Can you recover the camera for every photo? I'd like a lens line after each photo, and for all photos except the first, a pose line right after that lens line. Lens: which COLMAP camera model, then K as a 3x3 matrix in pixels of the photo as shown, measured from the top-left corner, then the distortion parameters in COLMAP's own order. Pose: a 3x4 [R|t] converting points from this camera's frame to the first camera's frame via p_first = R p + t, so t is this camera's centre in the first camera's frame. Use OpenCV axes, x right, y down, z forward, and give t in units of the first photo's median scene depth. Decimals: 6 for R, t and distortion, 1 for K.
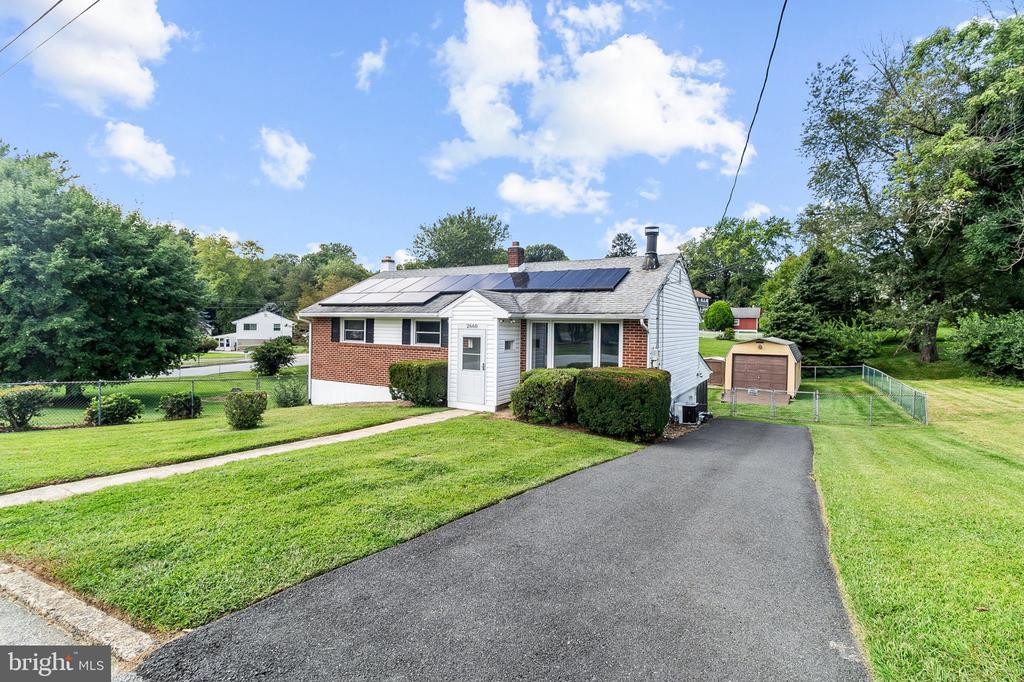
lens RADIAL K [[470.2, 0, 519.0], [0, 470.2, 328.6], [0, 0, 1]] dist [0.002745, 0.000451]
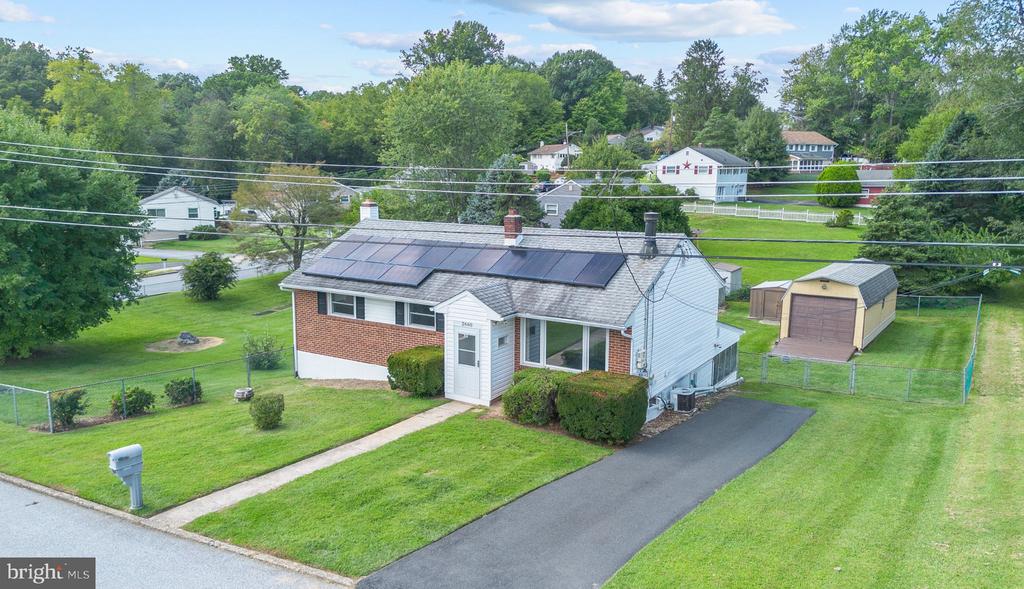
lens RADIAL K [[711.6, 0, 512.0], [0, 711.6, 294.5], [0, 0, 1]] dist [0.067523, -0.063695]
pose [[0.999182, -0.001117, -0.040418, 0.060300], [0.007063, 0.989070, 0.147280, -0.287575], [0.039812, -0.147445, 0.988269, -0.515196]]
